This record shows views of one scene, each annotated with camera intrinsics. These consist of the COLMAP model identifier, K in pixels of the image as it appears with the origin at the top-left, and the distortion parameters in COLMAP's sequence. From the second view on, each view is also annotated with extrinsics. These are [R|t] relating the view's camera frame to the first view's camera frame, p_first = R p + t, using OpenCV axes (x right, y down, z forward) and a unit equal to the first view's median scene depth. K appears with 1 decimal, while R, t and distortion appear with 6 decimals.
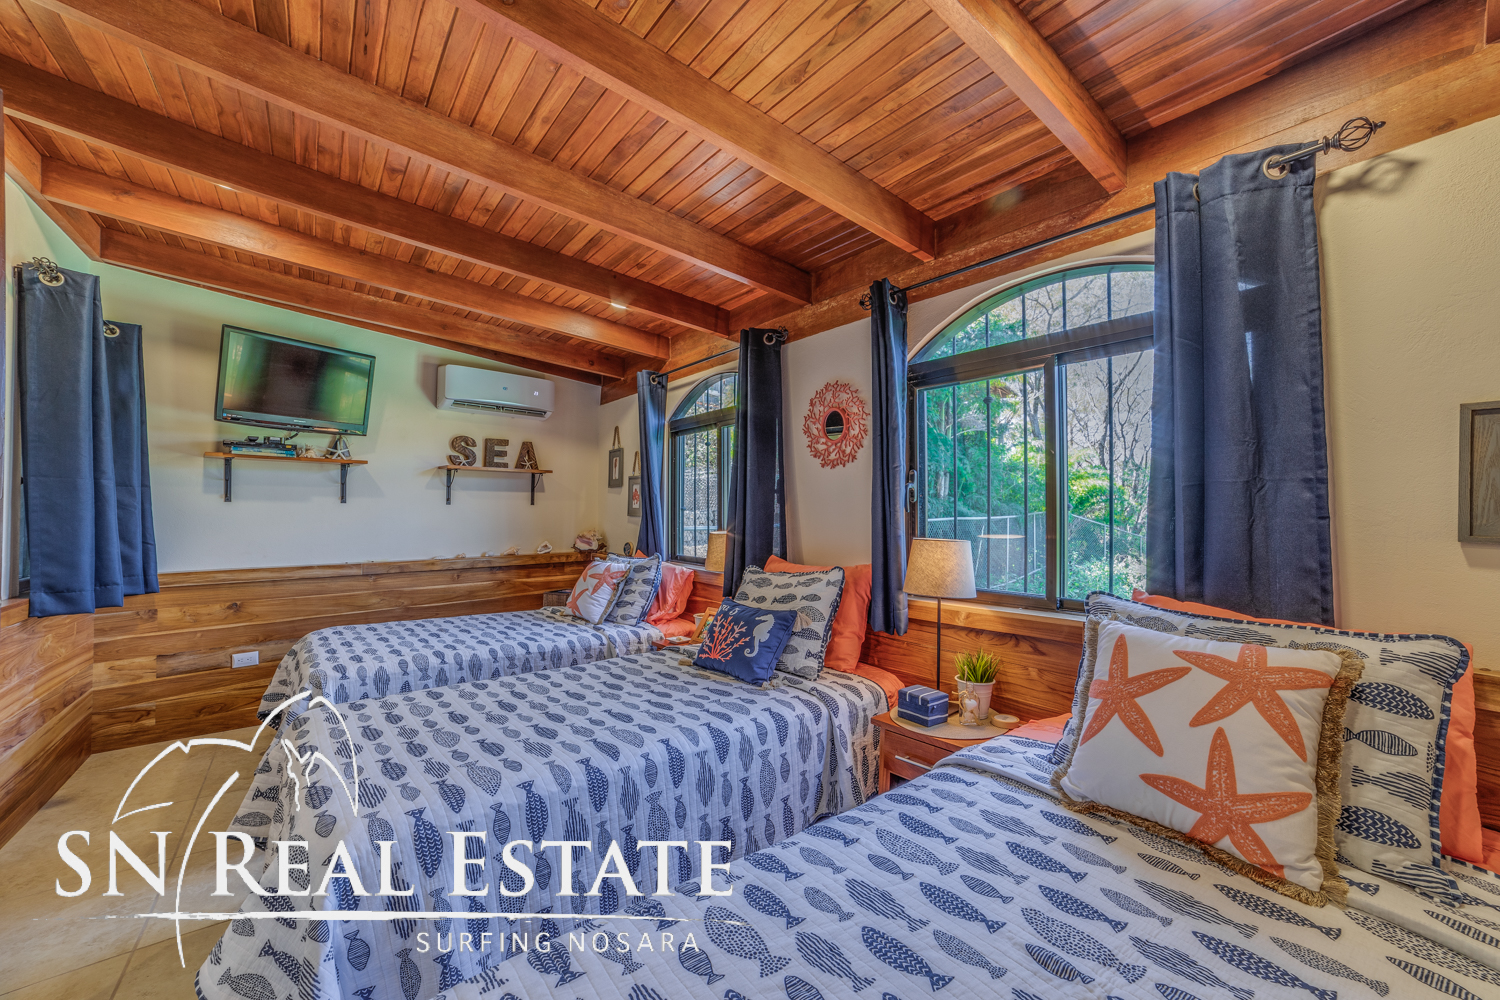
lens RADIAL K [[595.1, 0, 753.3], [0, 595.1, 501.8], [0, 0, 1]] dist [-0.089193, 0.037325]
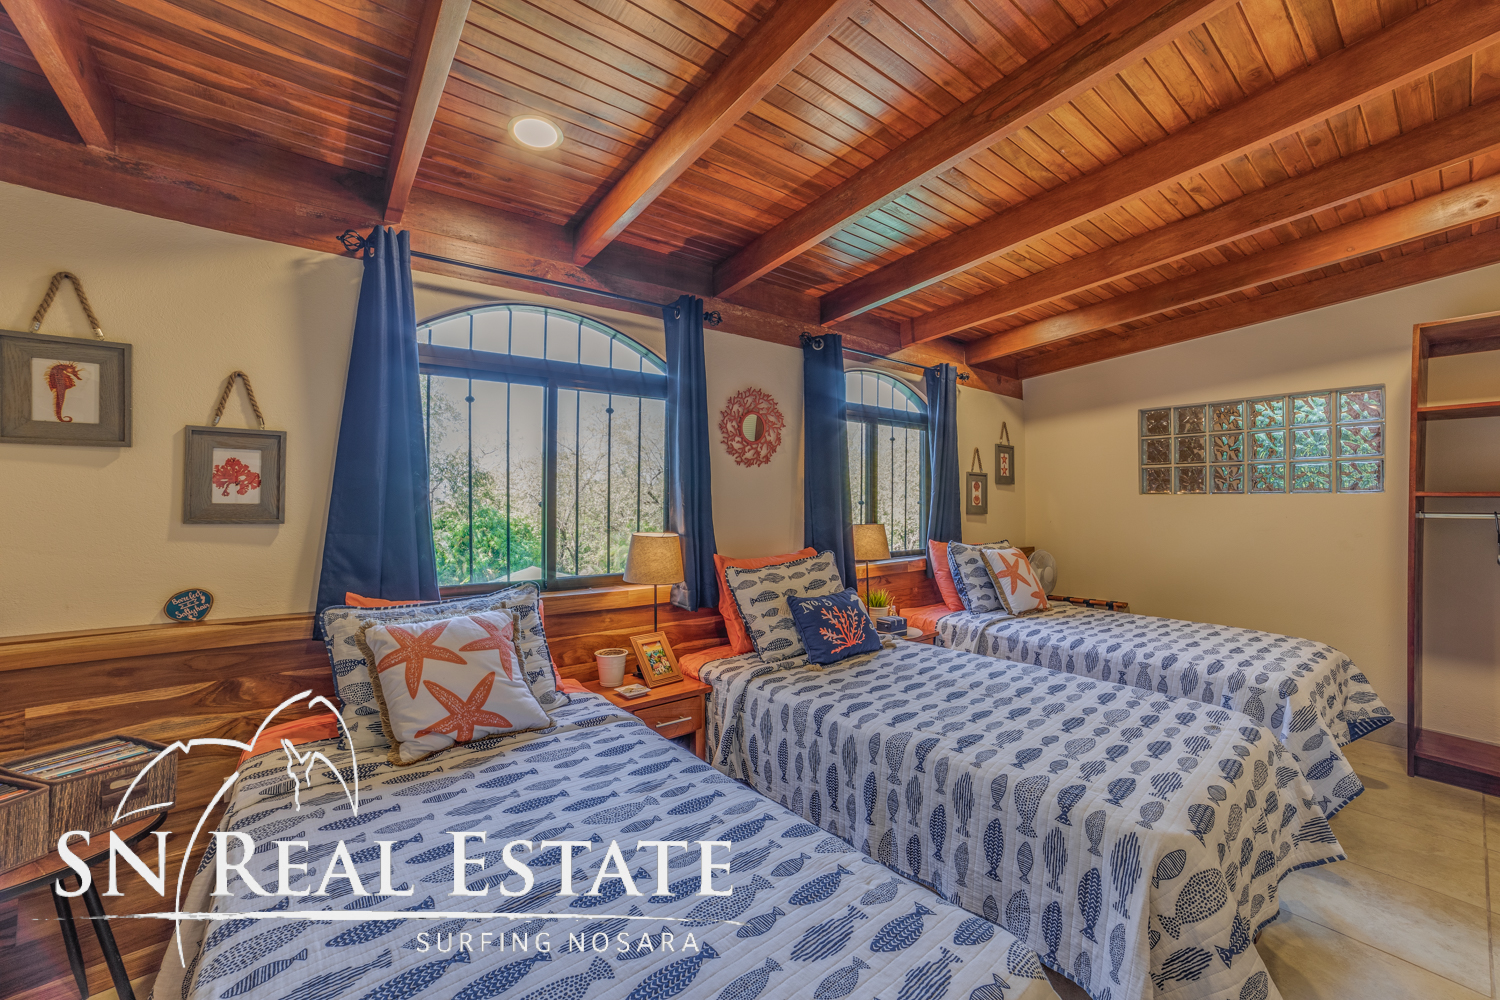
lens RADIAL K [[595.1, 0, 753.3], [0, 595.1, 501.8], [0, 0, 1]] dist [-0.089193, 0.037325]
pose [[0.003759, -0.002701, 0.999989, -1.104356], [-0.014606, 0.999890, 0.002755, 0.004659], [-0.999886, -0.014616, 0.003720, 1.147259]]
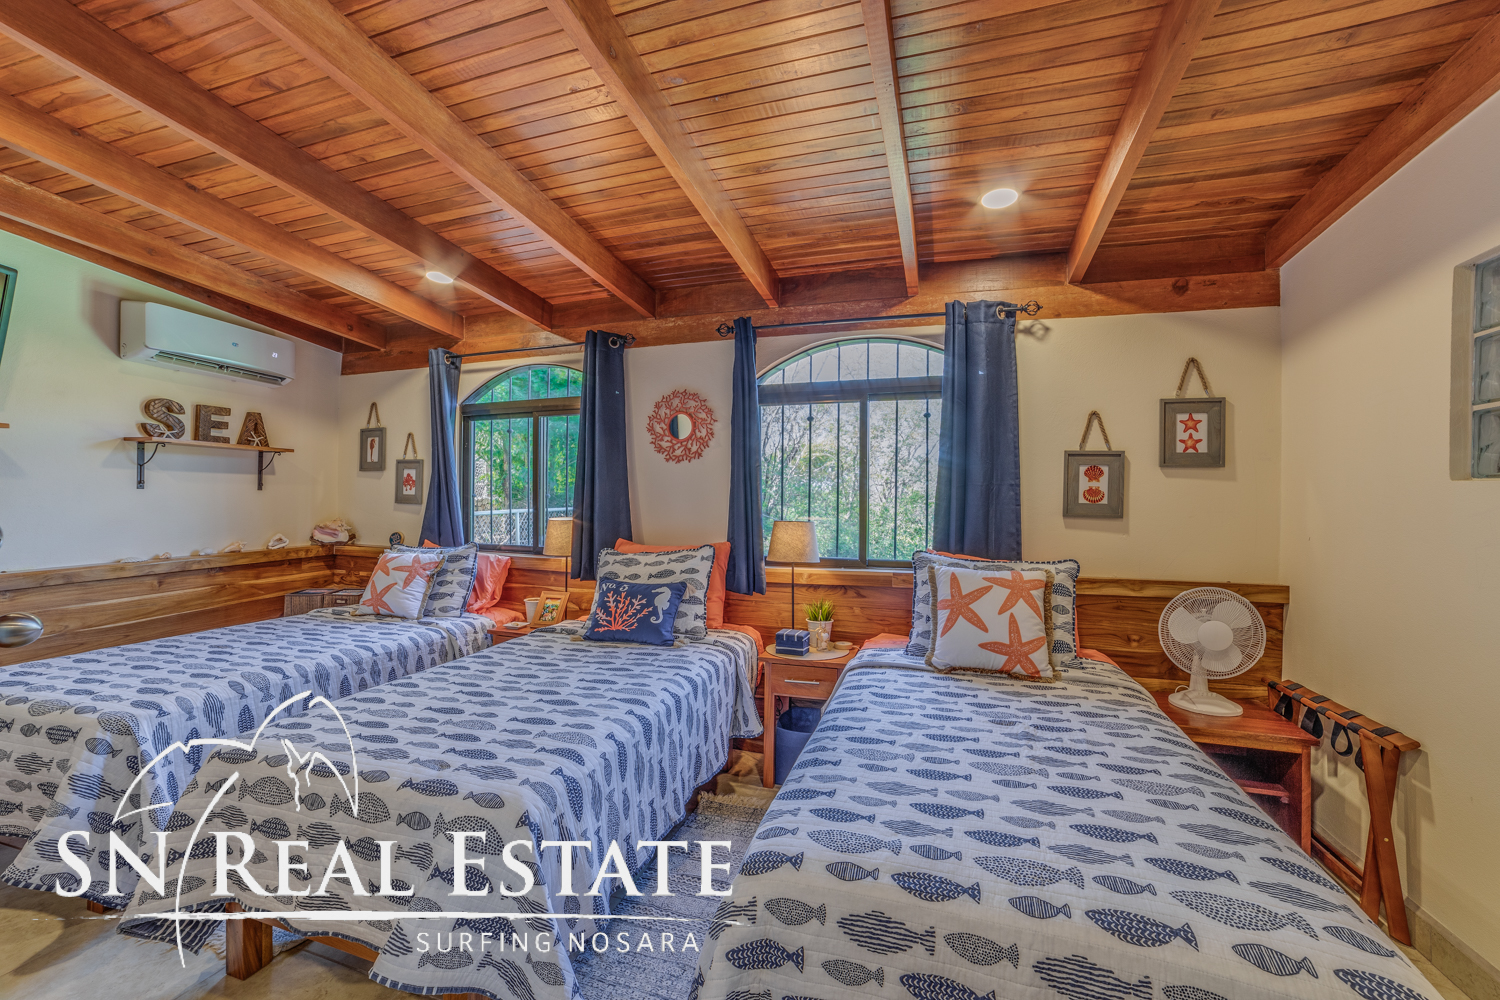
lens RADIAL K [[595.1, 0, 753.3], [0, 595.1, 501.8], [0, 0, 1]] dist [-0.089193, 0.037325]
pose [[0.829653, -0.000401, 0.558279, -0.466280], [-0.013071, 0.999712, 0.020143, -0.005956], [-0.558127, -0.024009, 0.829408, -0.074270]]
